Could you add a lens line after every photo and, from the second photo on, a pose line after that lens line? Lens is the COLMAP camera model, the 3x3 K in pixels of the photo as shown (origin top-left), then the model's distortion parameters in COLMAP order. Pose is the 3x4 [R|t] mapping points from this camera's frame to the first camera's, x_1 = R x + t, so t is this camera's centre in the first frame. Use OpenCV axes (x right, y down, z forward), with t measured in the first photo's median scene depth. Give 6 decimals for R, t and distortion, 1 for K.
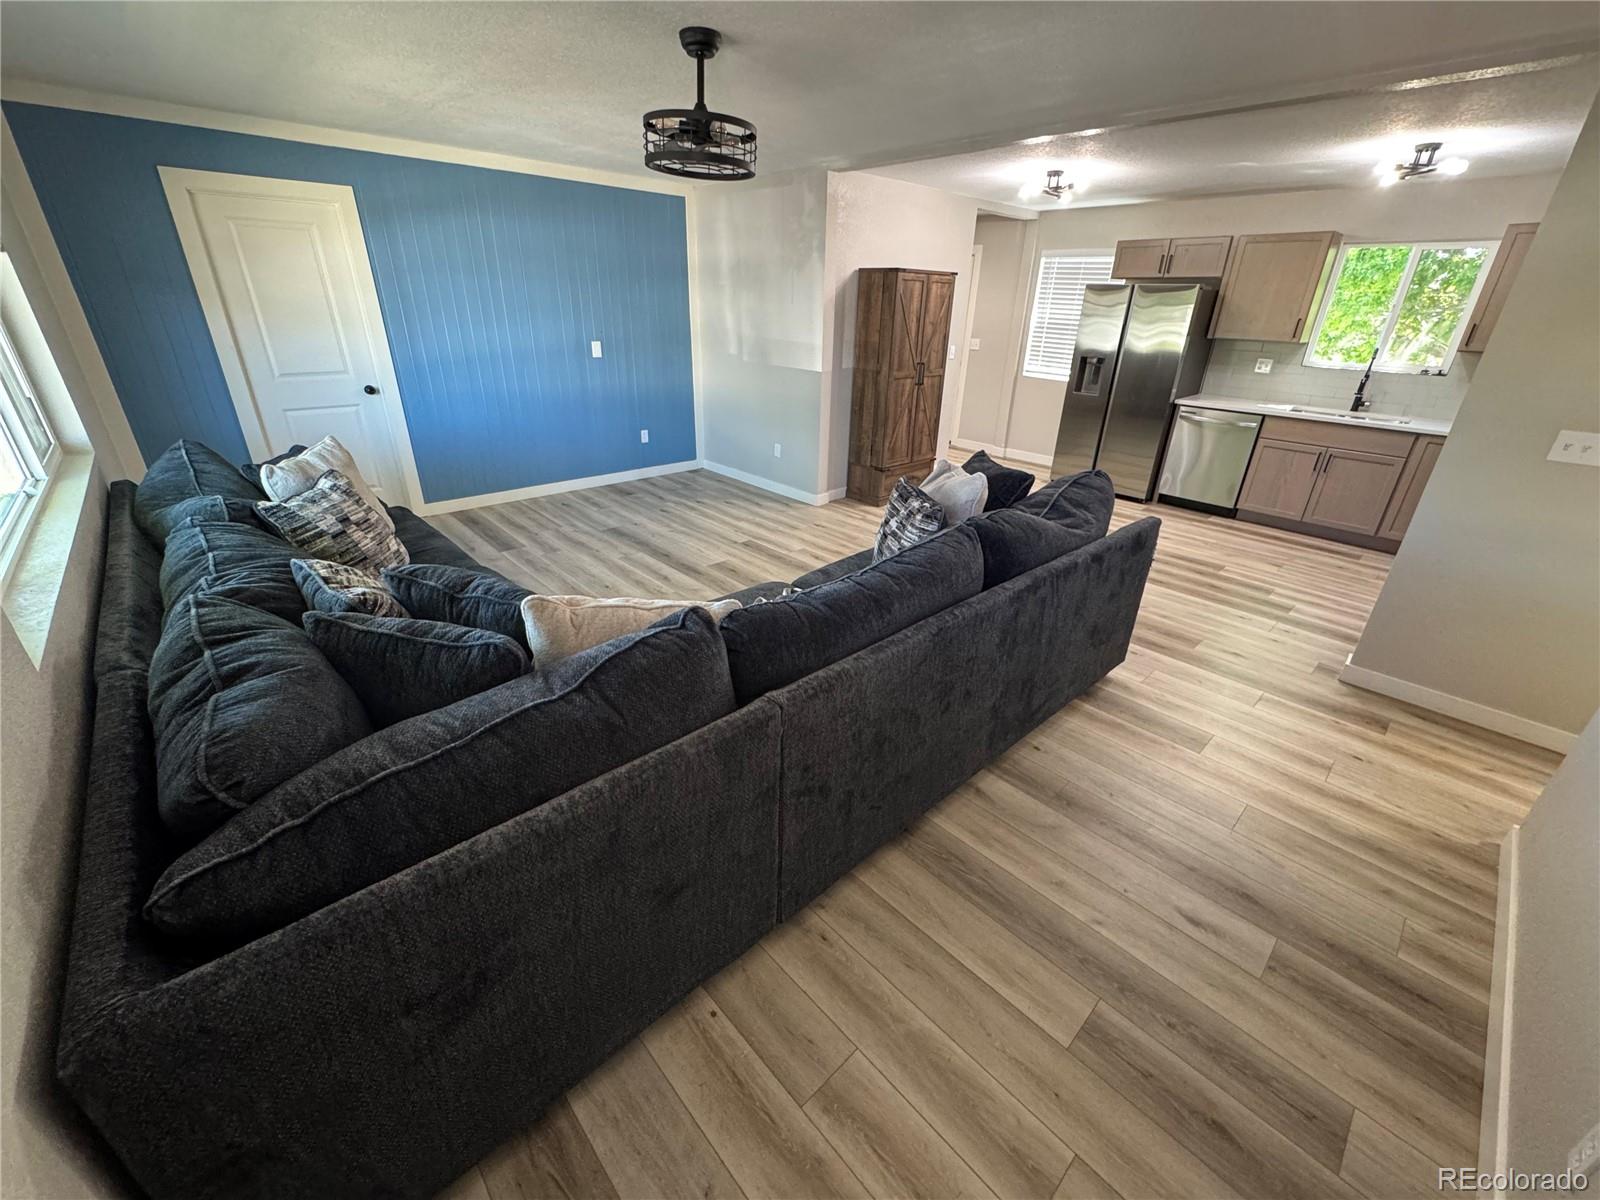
lens RADIAL K [[642.0, 0, 801.5], [0, 642.0, 595.9], [0, 0, 1]] dist [0.000859, -0.000467]
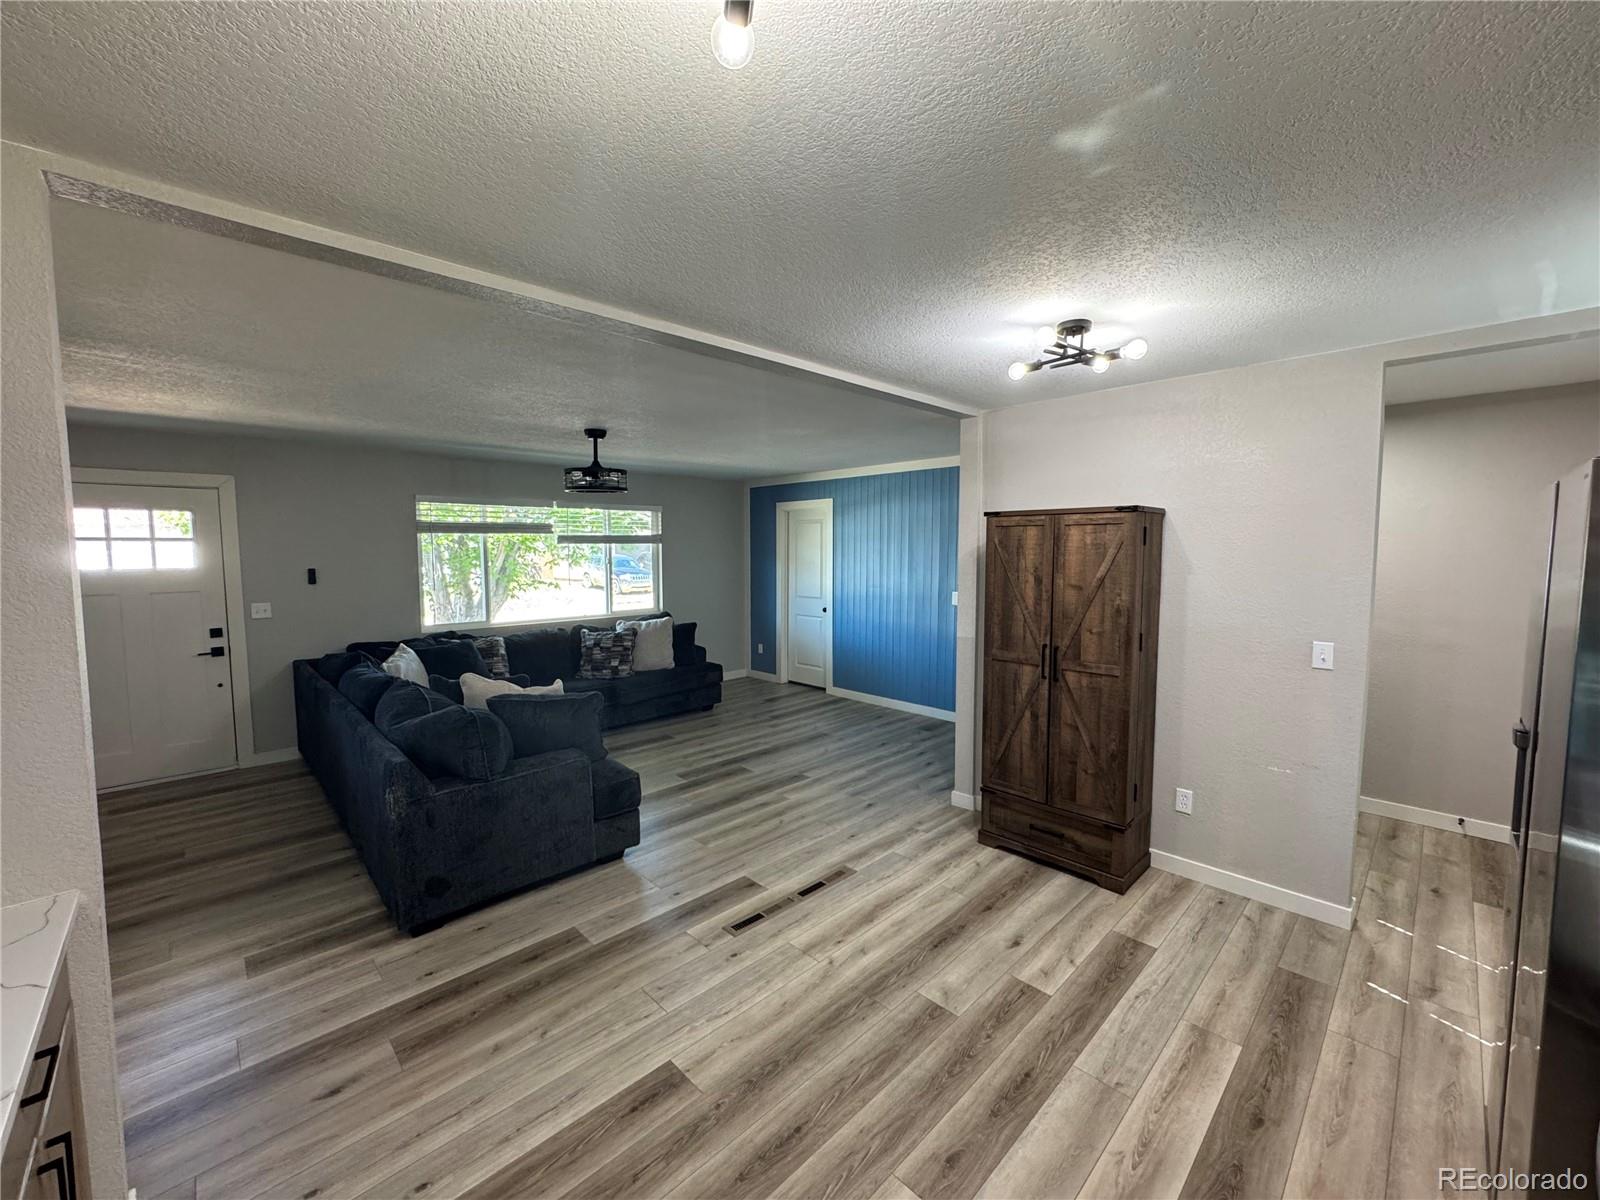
lens RADIAL K [[642.0, 0, 807.1], [0, 642.0, 600.3], [0, 0, 1]] dist [0.000859, -0.000467]
pose [[0.022304, 0.057024, -0.998124, 0.794811], [-0.417274, 0.907785, 0.042538, -0.334254], [0.908507, 0.415542, 0.044041, 0.751112]]
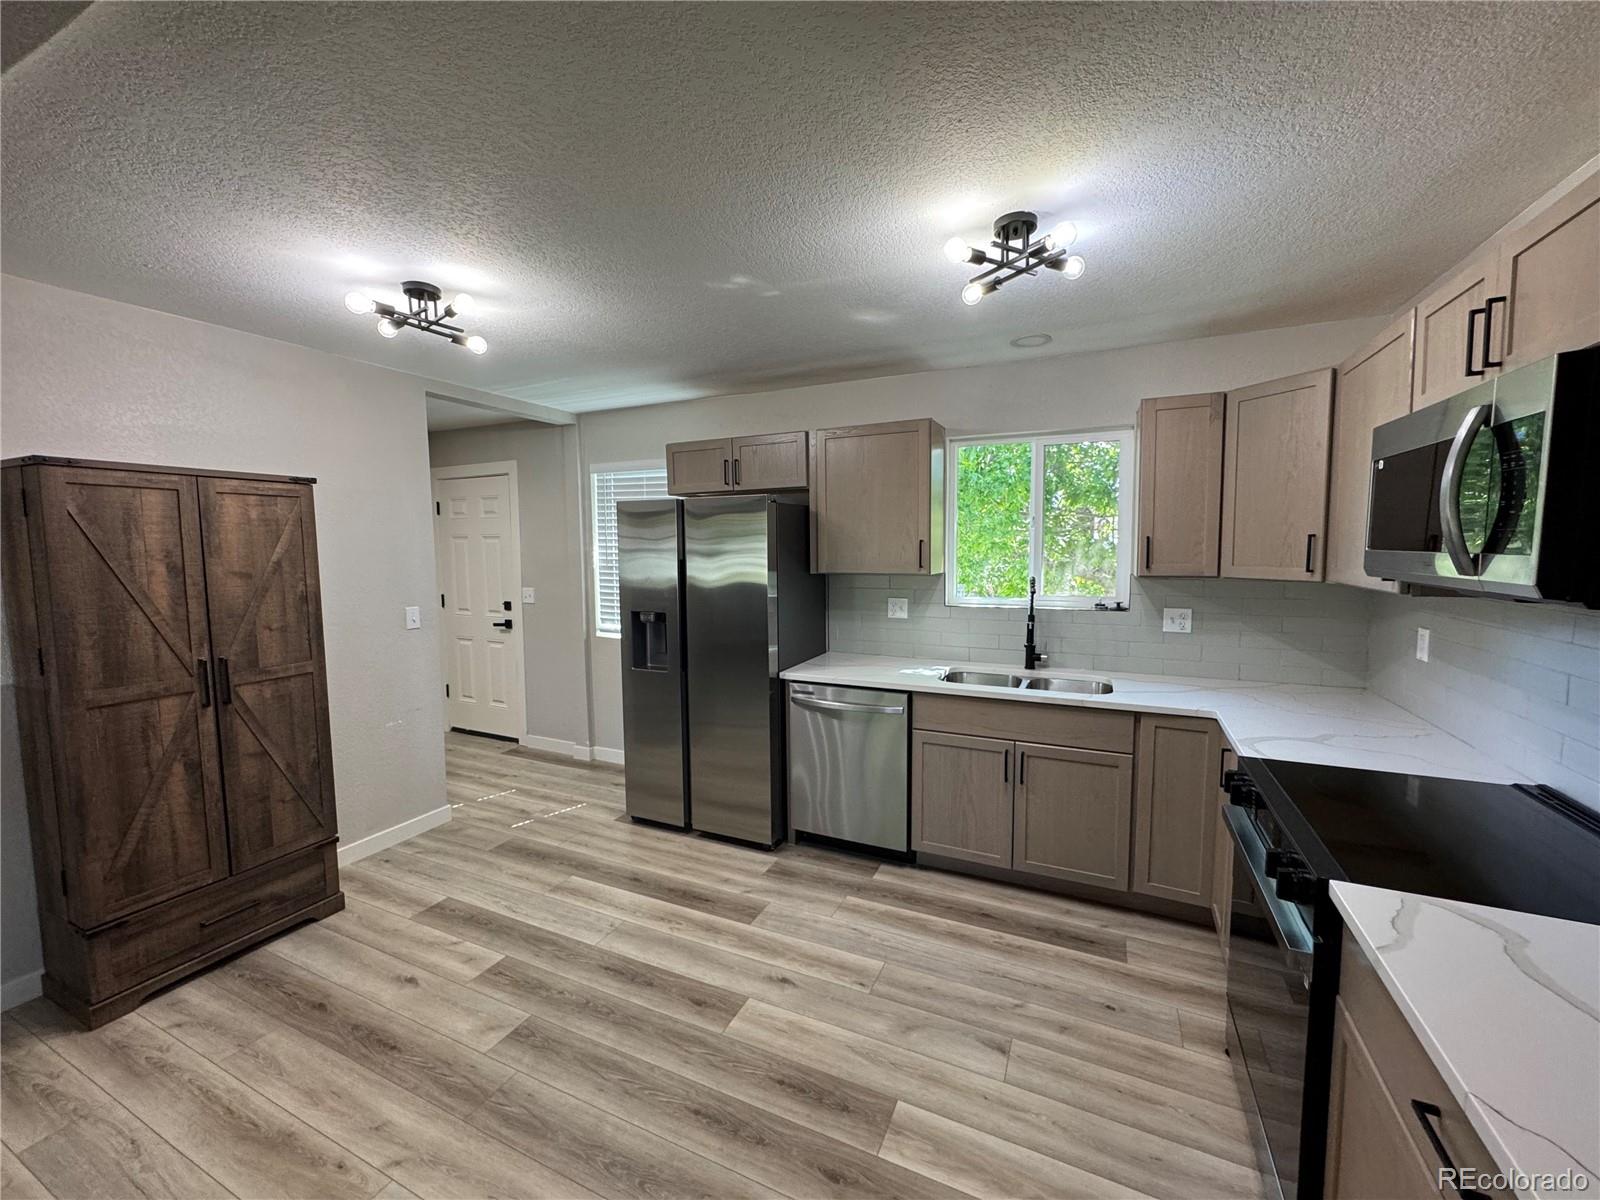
lens RADIAL K [[642.0, 0, 797.4], [0, 642.0, 594.9], [0, 0, 1]] dist [0.000859, -0.000467]
pose [[0.930489, -0.062106, 0.361017, 0.406897], [0.182724, 0.932854, -0.310477, -0.194883], [-0.317494, 0.354862, 0.879358, 0.472378]]
